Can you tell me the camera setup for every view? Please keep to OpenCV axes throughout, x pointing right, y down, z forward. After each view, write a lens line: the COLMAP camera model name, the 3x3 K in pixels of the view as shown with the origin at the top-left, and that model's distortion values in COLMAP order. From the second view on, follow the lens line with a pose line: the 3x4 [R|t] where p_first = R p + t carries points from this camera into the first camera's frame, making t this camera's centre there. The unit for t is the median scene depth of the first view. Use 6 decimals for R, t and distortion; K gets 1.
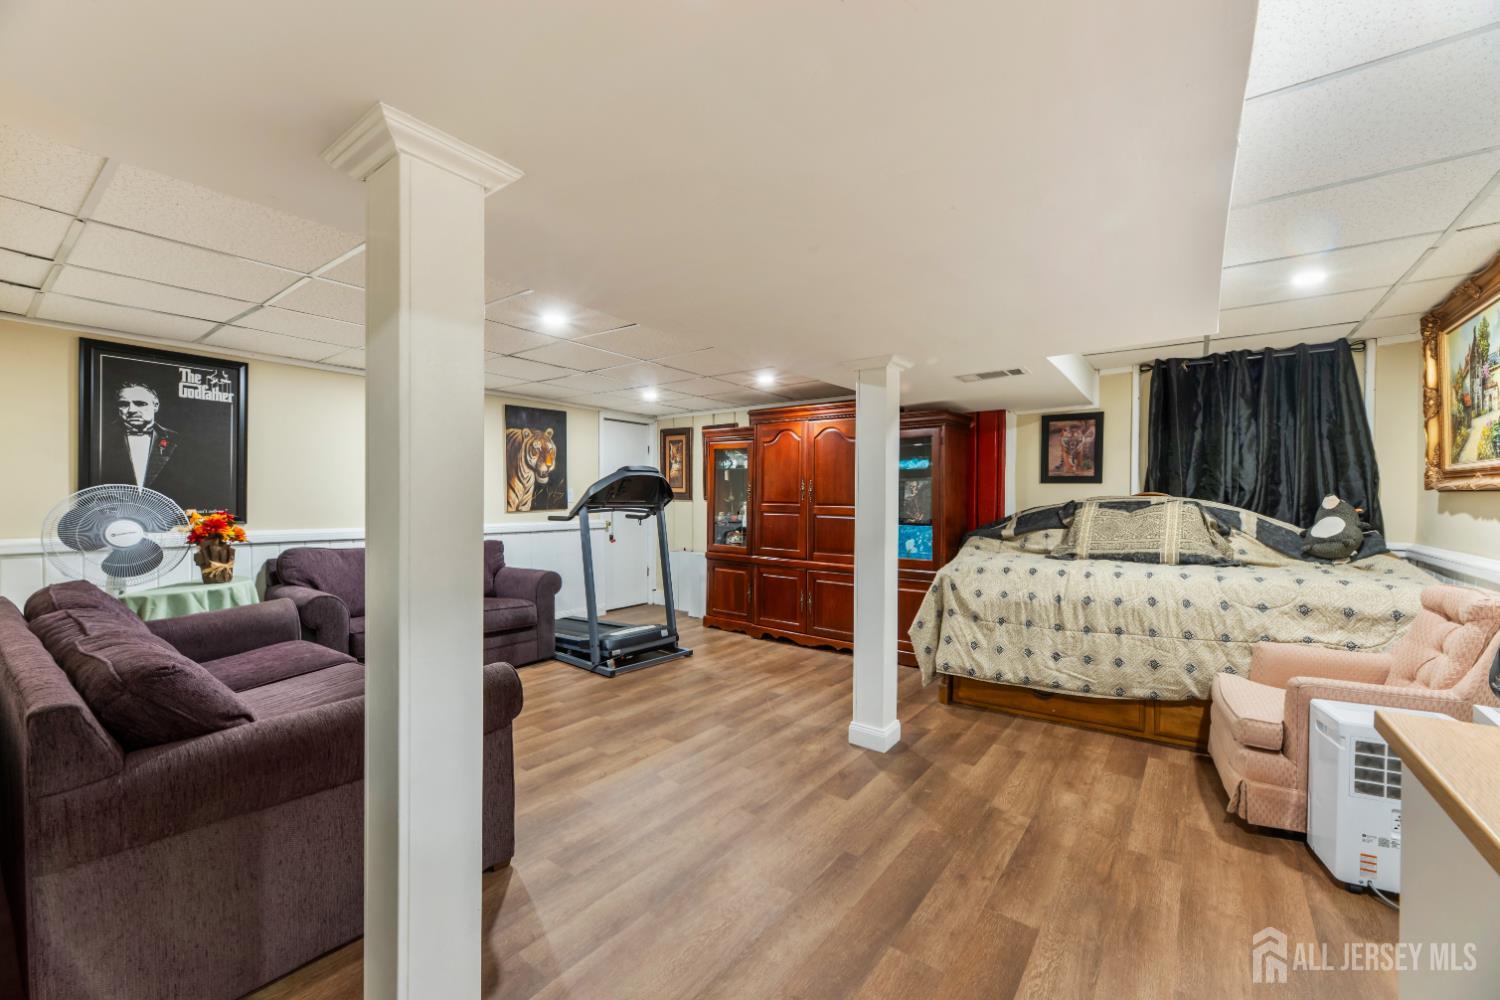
lens RADIAL K [[602.8, 0, 755.0], [0, 602.8, 500.1], [0, 0, 1]] dist [0.004160, 0.000000]
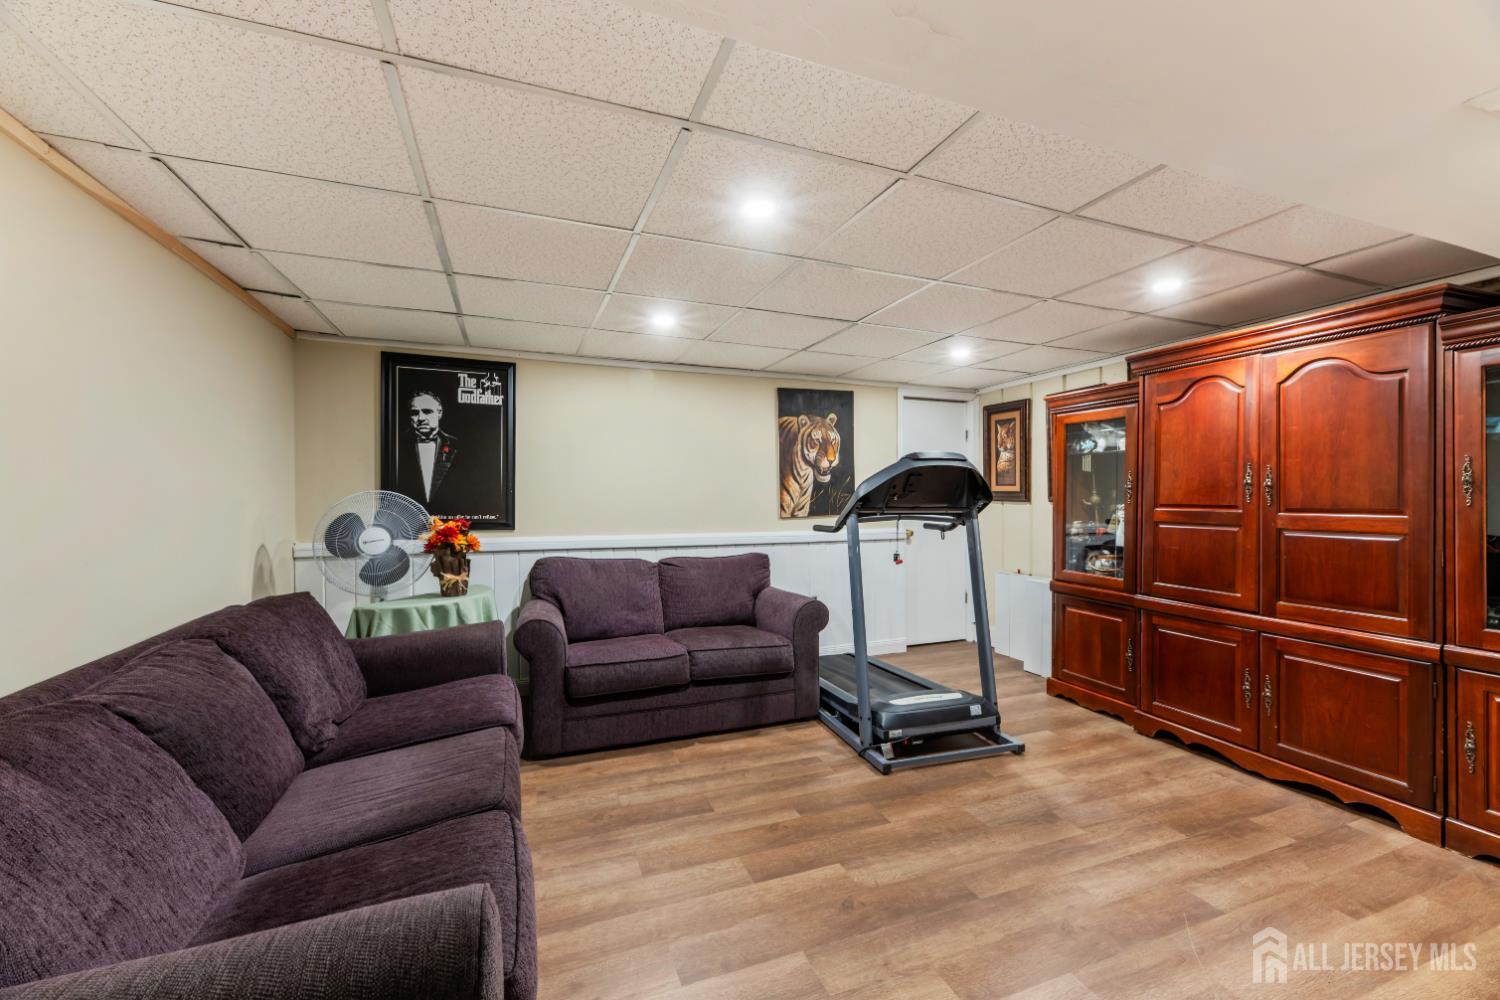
lens RADIAL K [[602.8, 0, 744.7], [0, 602.8, 504.1], [0, 0, 1]] dist [0.004160, 0.000000]
pose [[0.845235, -0.002578, -0.534388, -0.014411], [0.005192, 0.999981, 0.003388, -0.002790], [0.534369, -0.005638, 0.845232, 0.333203]]
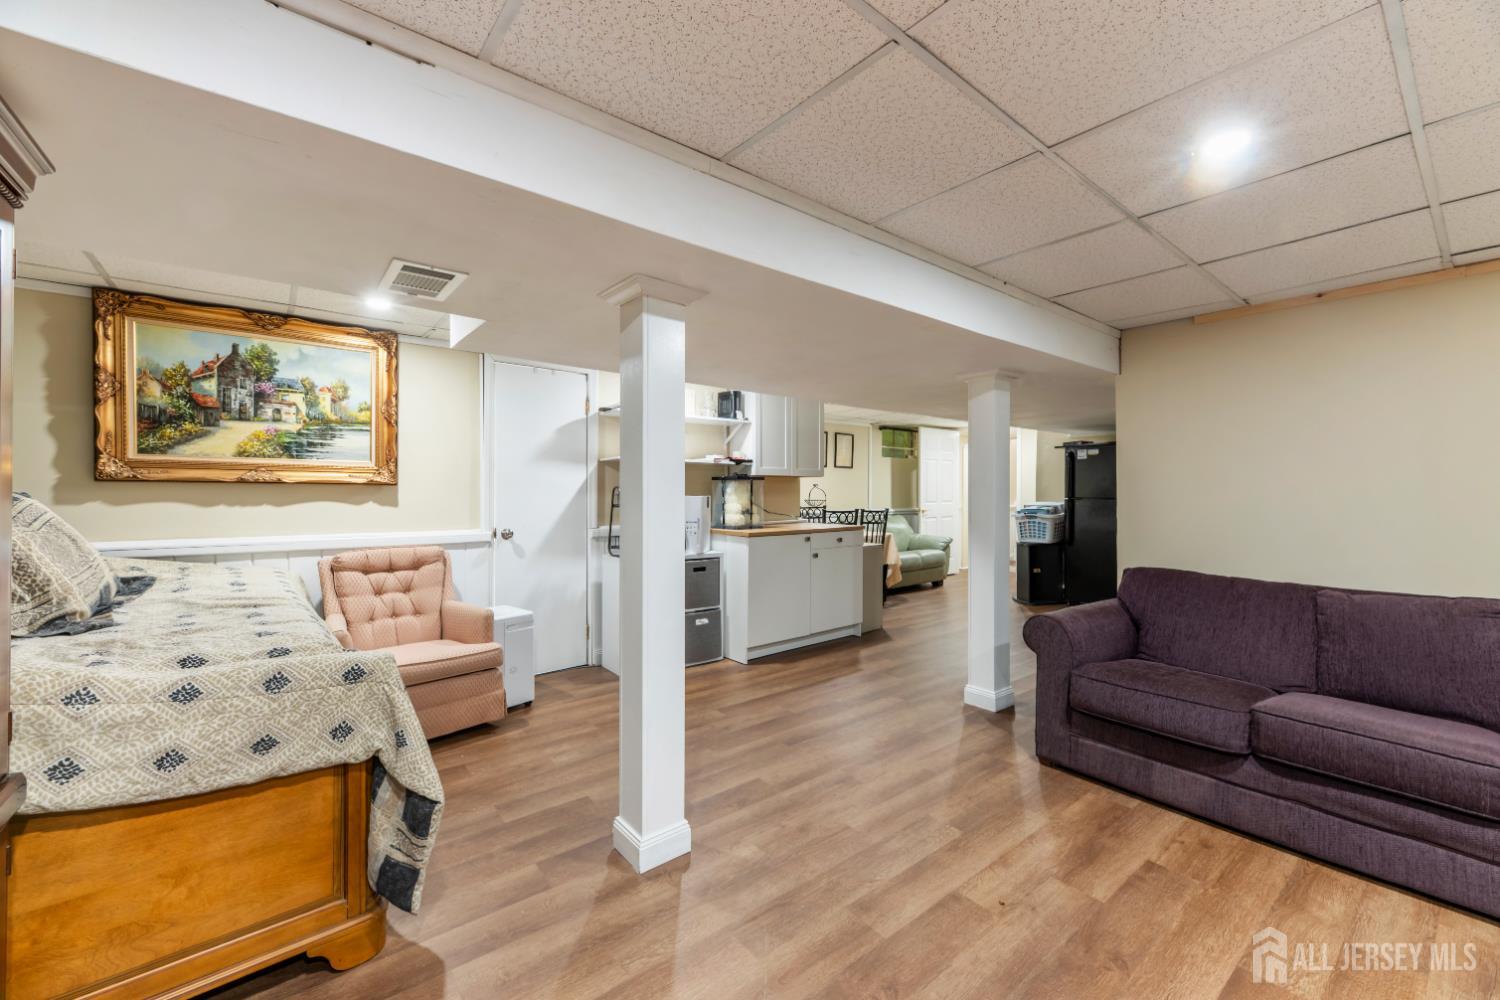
lens RADIAL K [[602.8, 0, 754.8], [0, 602.8, 502.3], [0, 0, 1]] dist [0.004160, 0.000000]
pose [[-0.967028, -0.009274, 0.254502, -0.056489], [-0.003363, 0.999715, 0.023654, -0.003628], [-0.254649, 0.022018, -0.966783, 1.100031]]
